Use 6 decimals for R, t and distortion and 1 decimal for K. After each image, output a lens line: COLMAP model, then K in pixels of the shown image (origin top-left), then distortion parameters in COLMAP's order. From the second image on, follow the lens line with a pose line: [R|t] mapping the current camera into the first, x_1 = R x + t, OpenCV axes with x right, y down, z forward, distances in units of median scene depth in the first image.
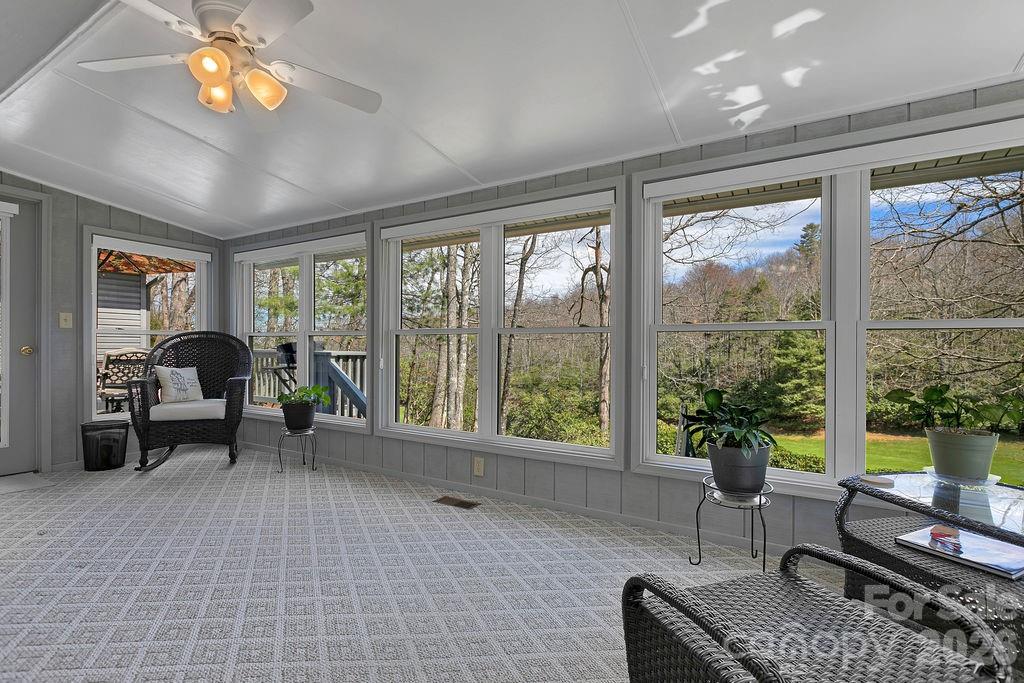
lens RADIAL K [[451.7, 0, 517.6], [0, 451.7, 350.1], [0, 0, 1]] dist [-0.000605, -0.000357]
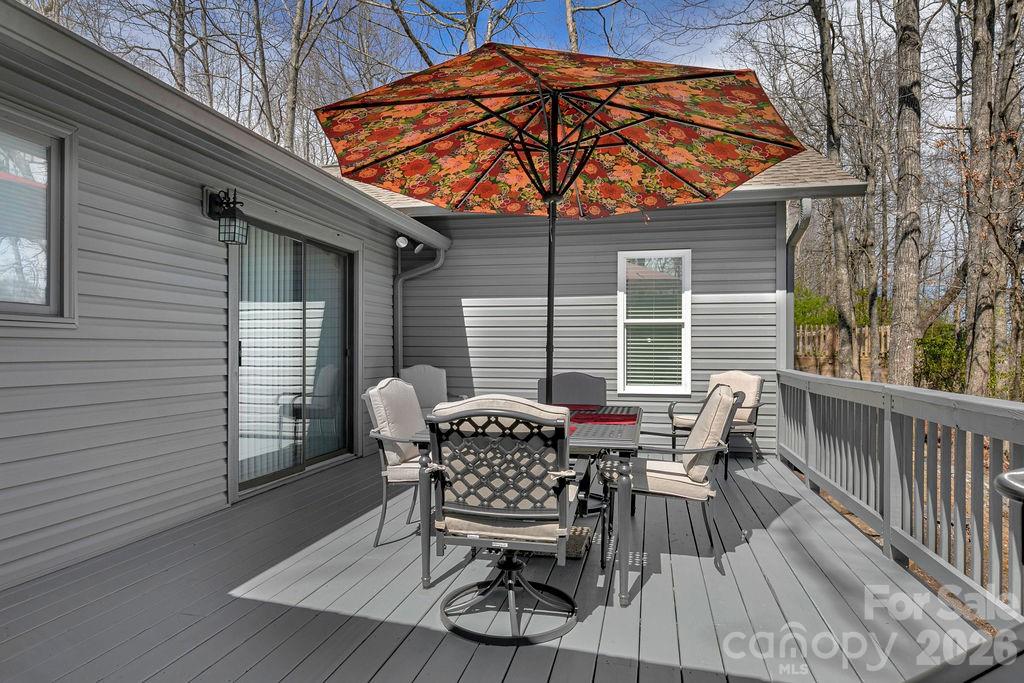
lens RADIAL K [[612.4, 0, 516.9], [0, 612.4, 347.5], [0, 0, 1]] dist [0.006362, -0.000209]
pose [[0.290691, -0.005264, -0.956803, -0.466301], [-0.011520, 0.999893, -0.009002, -0.033555], [0.956748, 0.013639, 0.290599, 0.907597]]
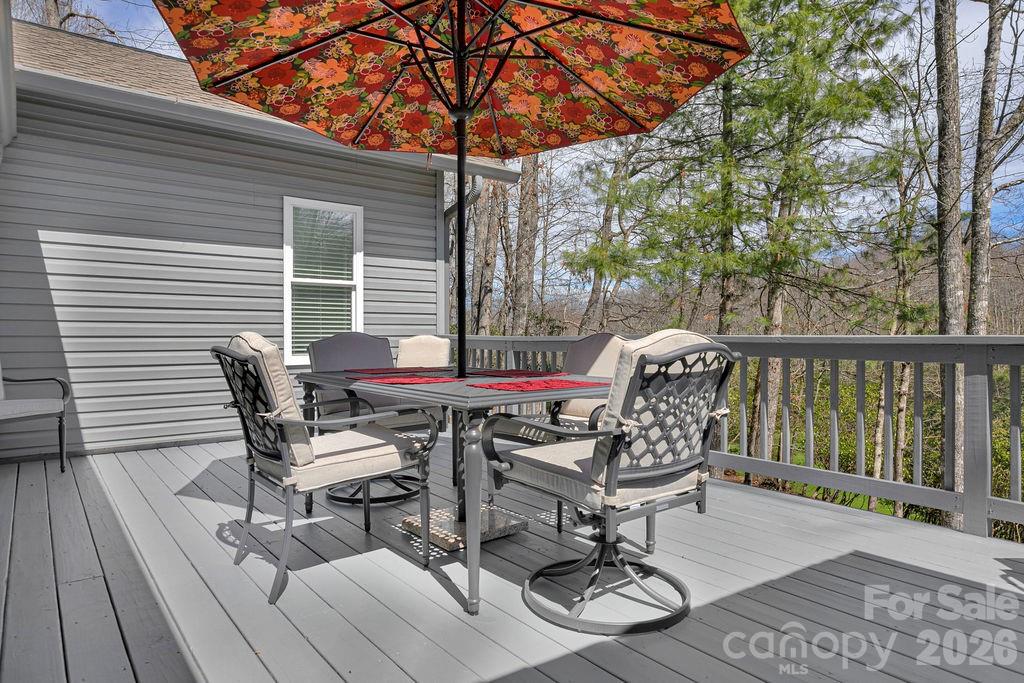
lens RADIAL K [[612.4, 0, 519.0], [0, 612.4, 333.0], [0, 0, 1]] dist [0.006362, -0.000209]
pose [[0.927460, -0.005295, -0.373885, -0.823890], [0.001529, 0.999945, -0.010367, 0.000959], [0.373920, 0.009043, 0.927417, 0.652459]]
